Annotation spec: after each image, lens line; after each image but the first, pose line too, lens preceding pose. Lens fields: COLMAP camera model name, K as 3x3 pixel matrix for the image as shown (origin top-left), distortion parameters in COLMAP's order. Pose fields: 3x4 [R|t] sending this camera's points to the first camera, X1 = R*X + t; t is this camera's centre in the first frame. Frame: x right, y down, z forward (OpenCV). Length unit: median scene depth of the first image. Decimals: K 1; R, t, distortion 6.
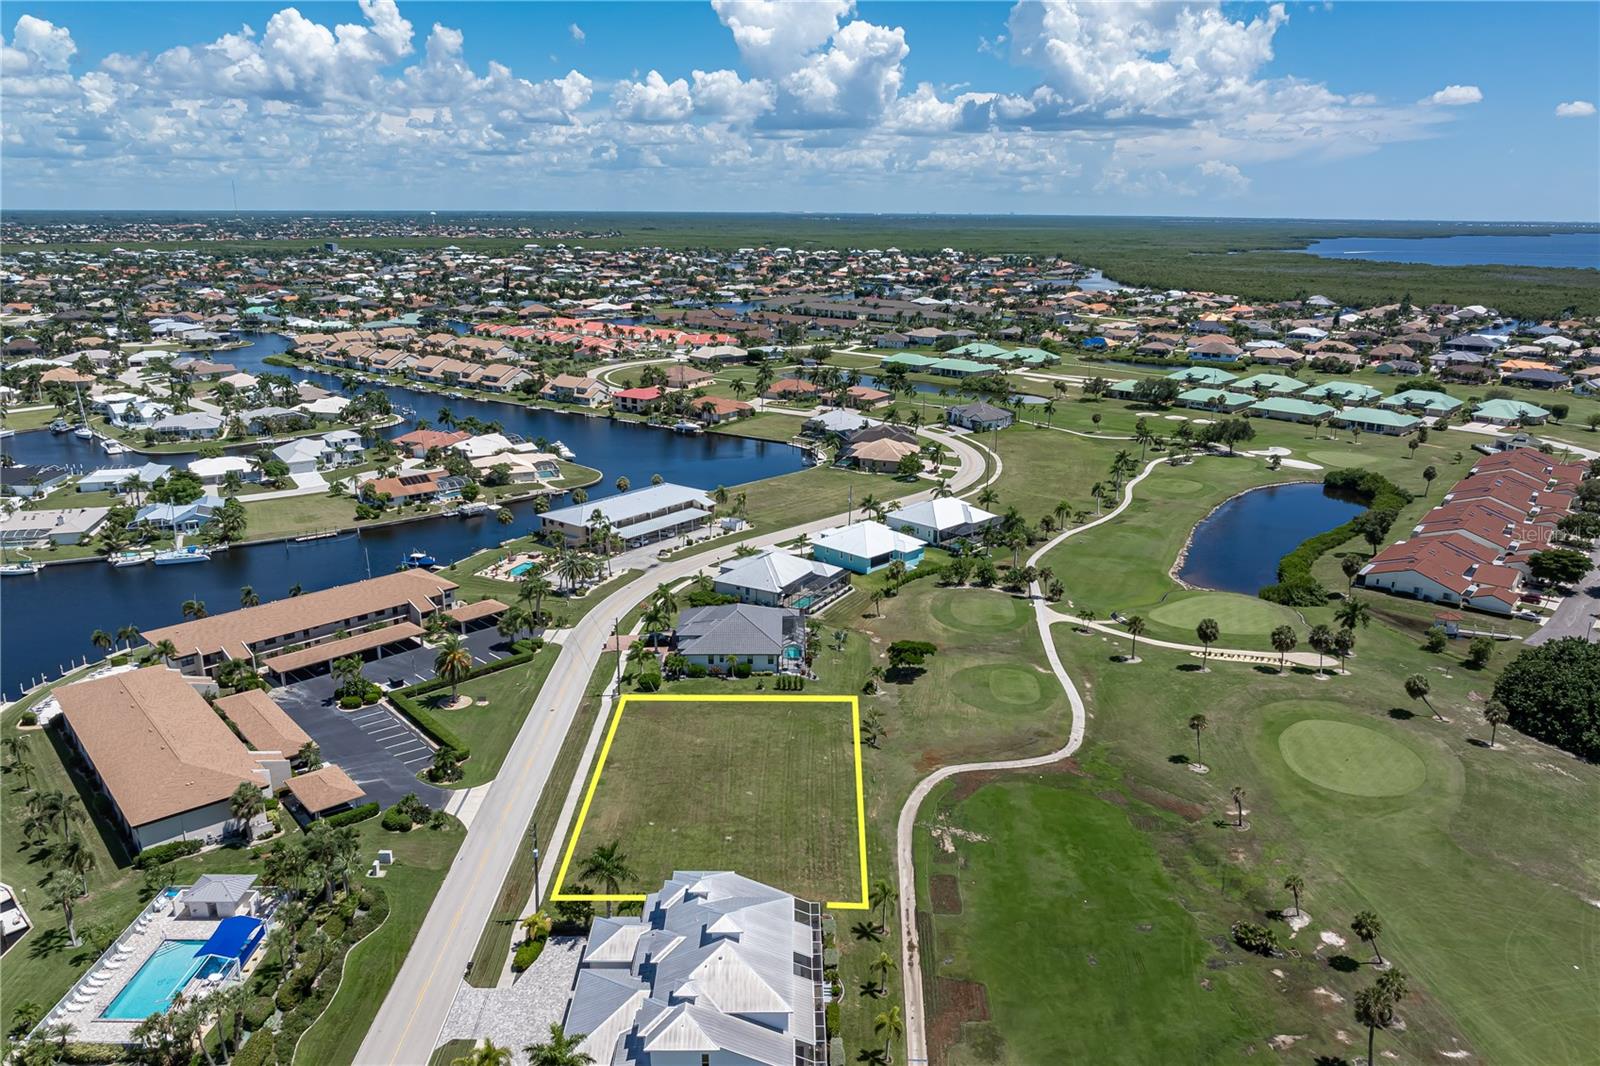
lens RADIAL K [[1128.9, 0, 804.7], [0, 1128.9, 518.8], [0, 0, 1]] dist [-0.025687, 0.010982]
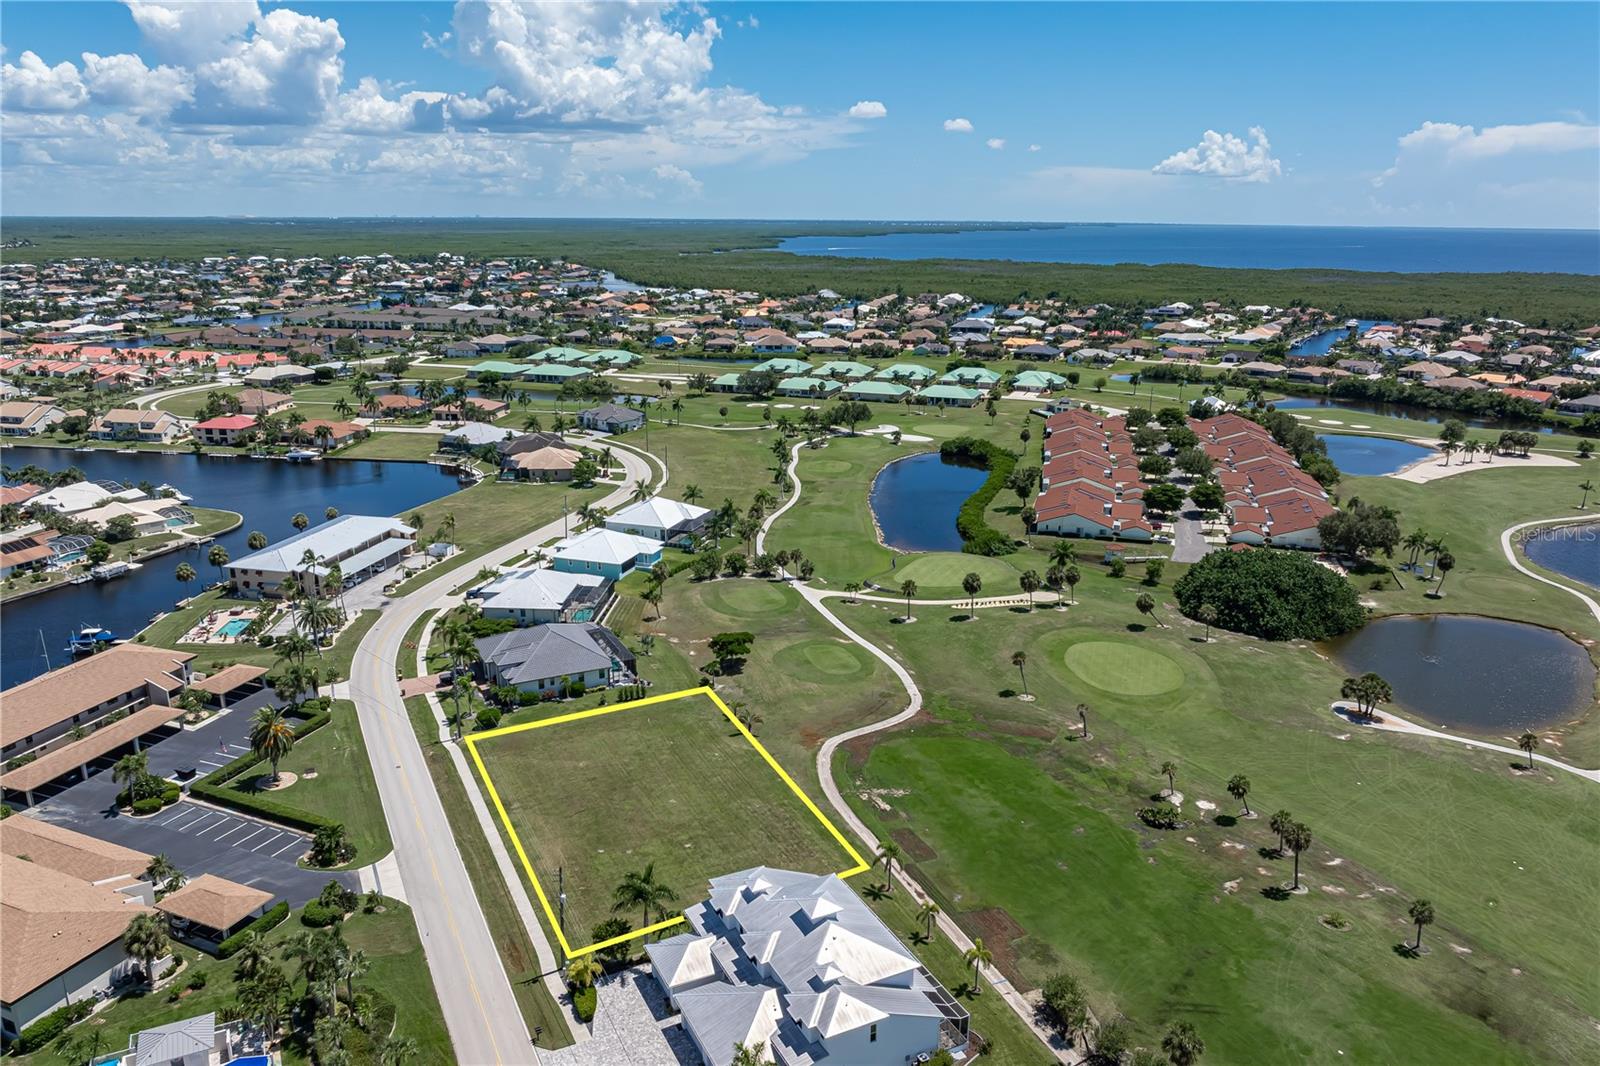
lens RADIAL K [[1128.9, 0, 802.1], [0, 1128.9, 527.3], [0, 0, 1]] dist [-0.025687, 0.010982]
pose [[0.901470, -0.116123, 0.416974, -0.189236], [0.114086, 0.993021, 0.029901, -0.007834], [-0.417536, 0.020616, 0.908426, 0.024223]]
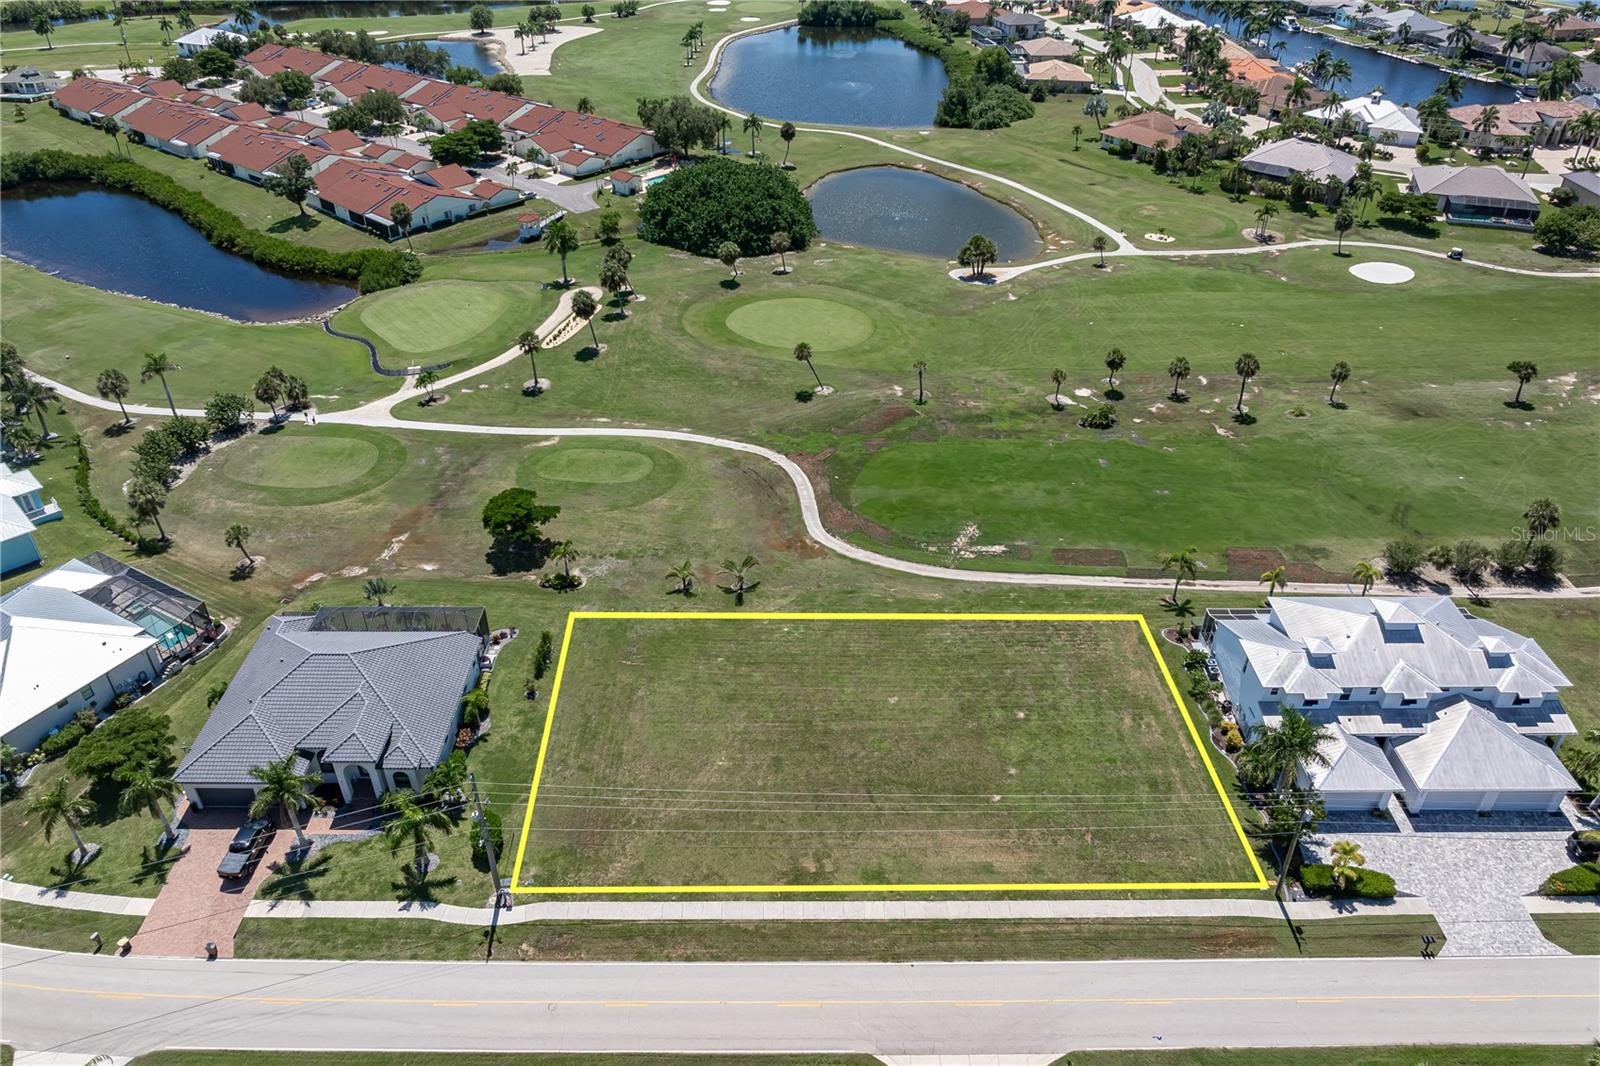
lens RADIAL K [[1128.9, 0, 803.0], [0, 1128.9, 529.8], [0, 0, 1]] dist [-0.025687, 0.010982]
pose [[0.013484, -0.561449, 0.827402, -0.322407], [0.263342, 0.800258, 0.538738, -0.131319], [-0.964608, 0.210625, 0.158644, 0.523374]]
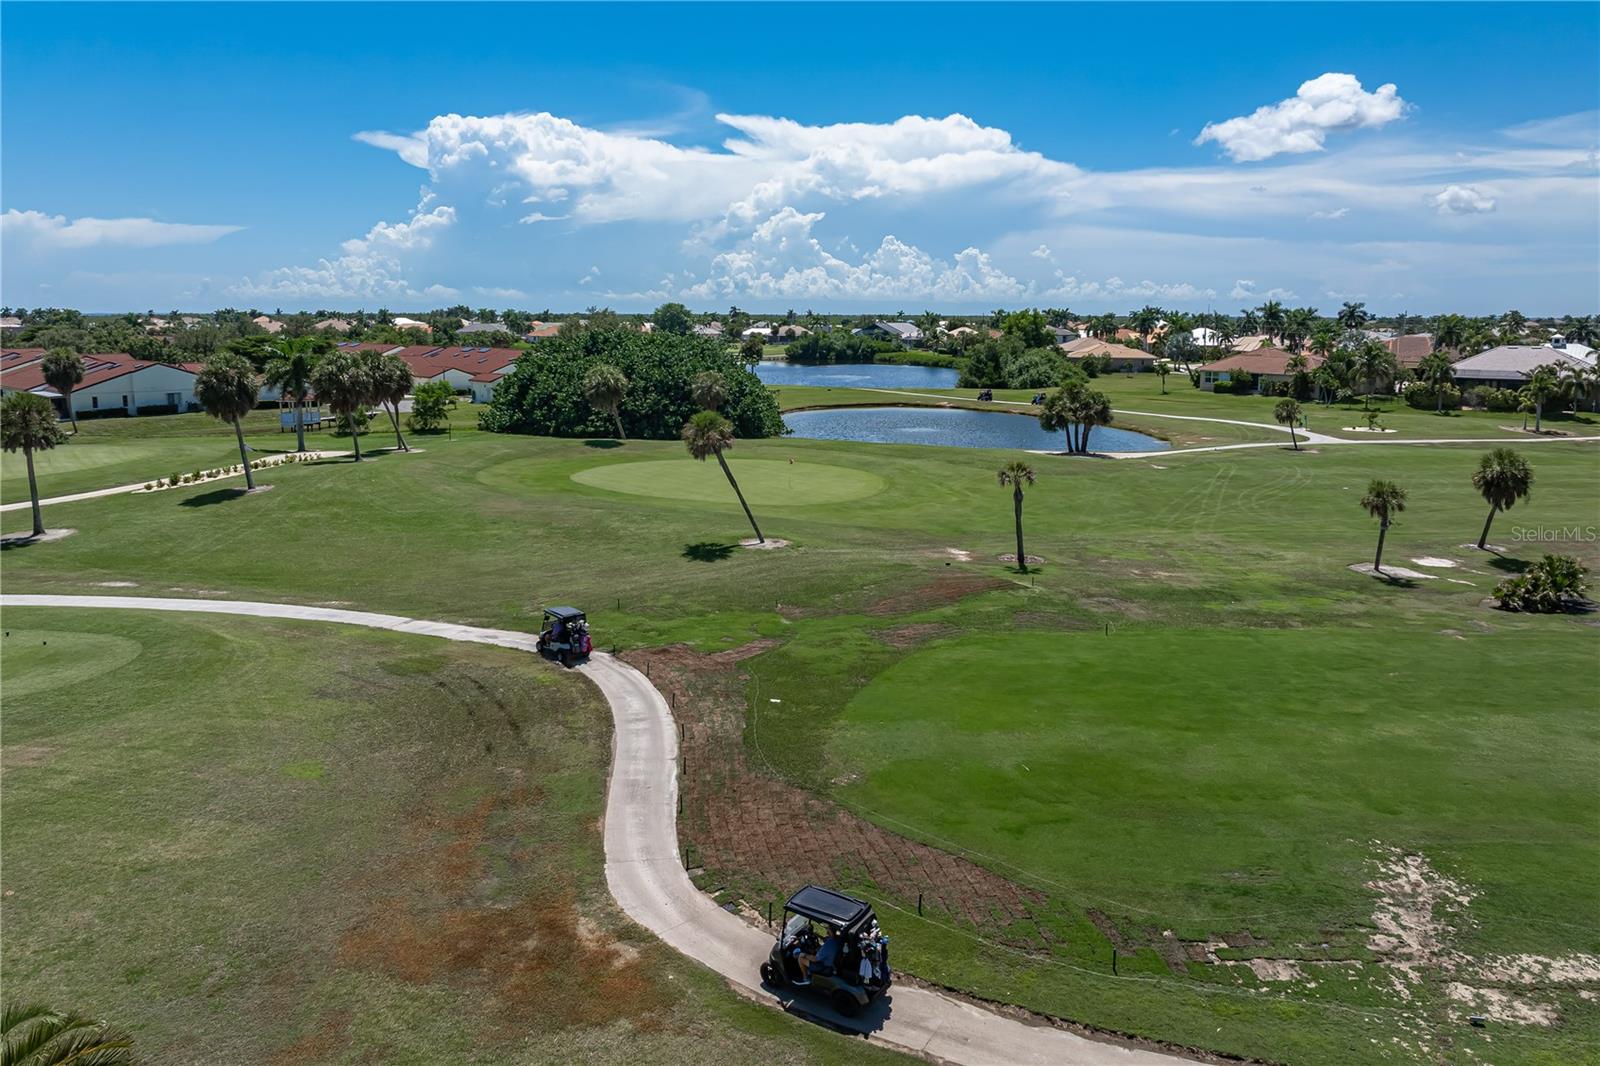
lens RADIAL K [[1128.9, 0, 804.9], [0, 1128.9, 425.1], [0, 0, 1]] dist [-0.025687, 0.010982]
pose [[0.015960, -0.105021, 0.994342, -0.012768], [0.259744, 0.960763, 0.097305, 0.088654], [-0.965546, 0.256722, 0.042613, 0.567691]]
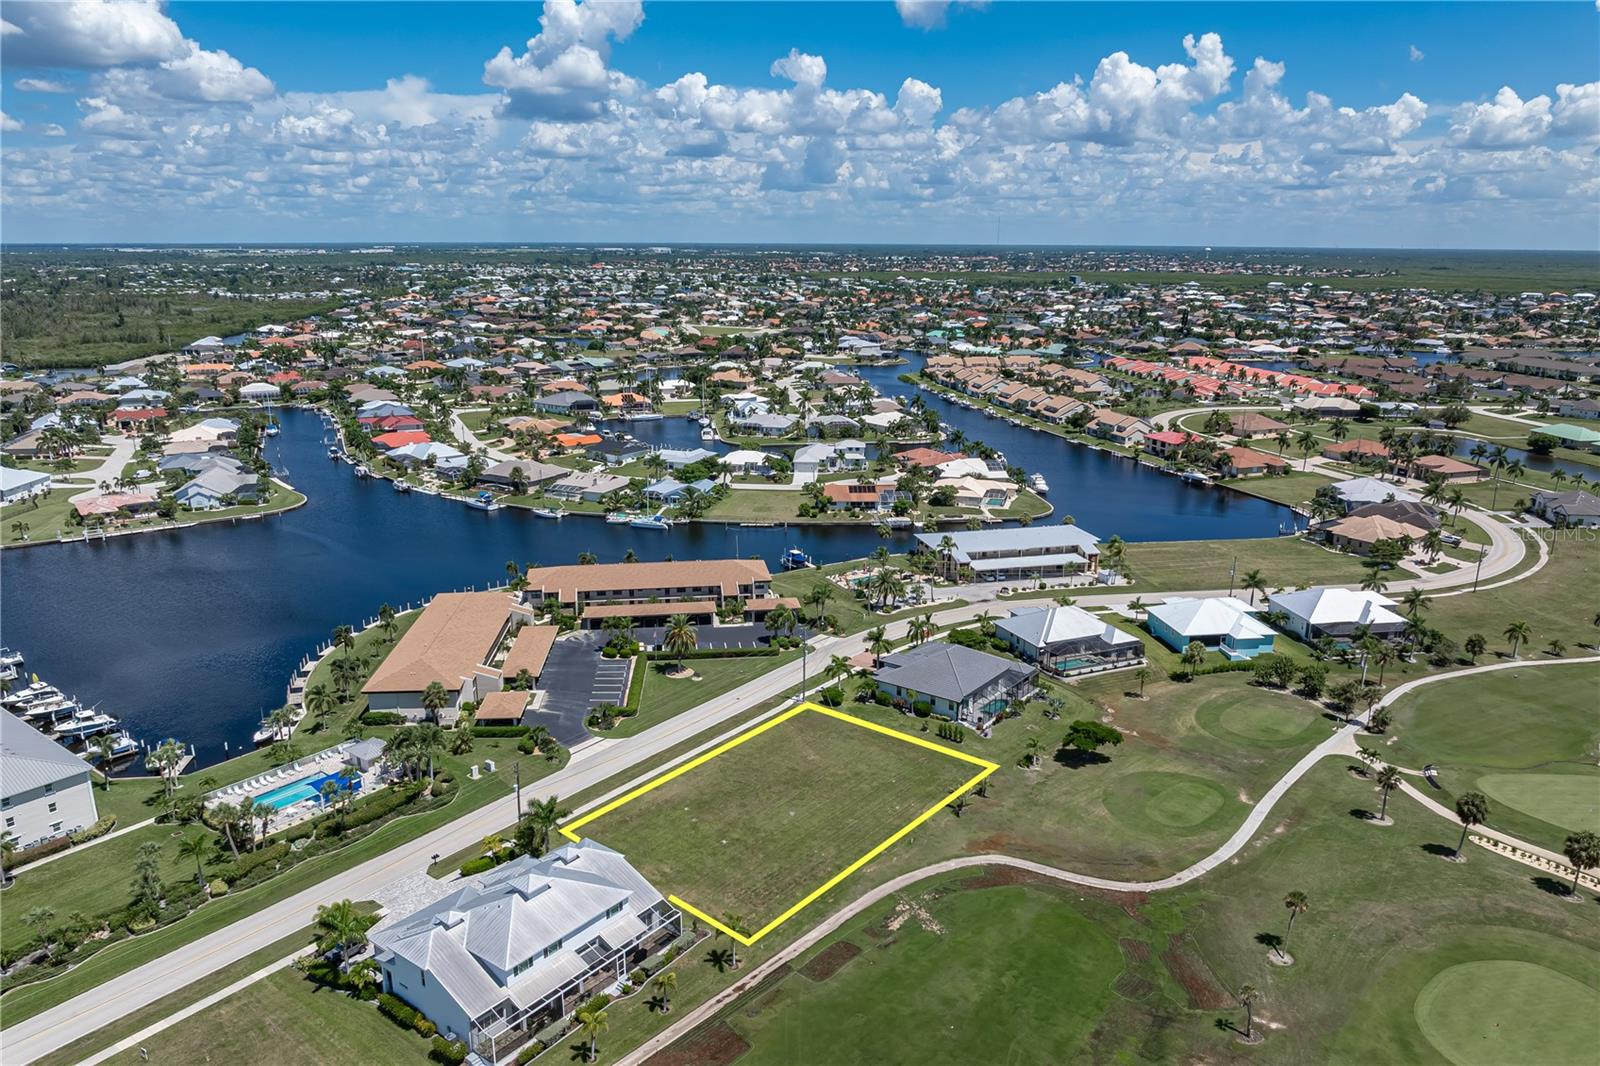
lens RADIAL K [[1128.9, 0, 808.3], [0, 1128.9, 531.4], [0, 0, 1]] dist [-0.025687, 0.010982]
pose [[0.792634, 0.149219, -0.591155, 0.298967], [-0.160490, 0.986458, 0.033814, -0.025361], [0.588195, 0.068072, 0.805849, 0.097225]]
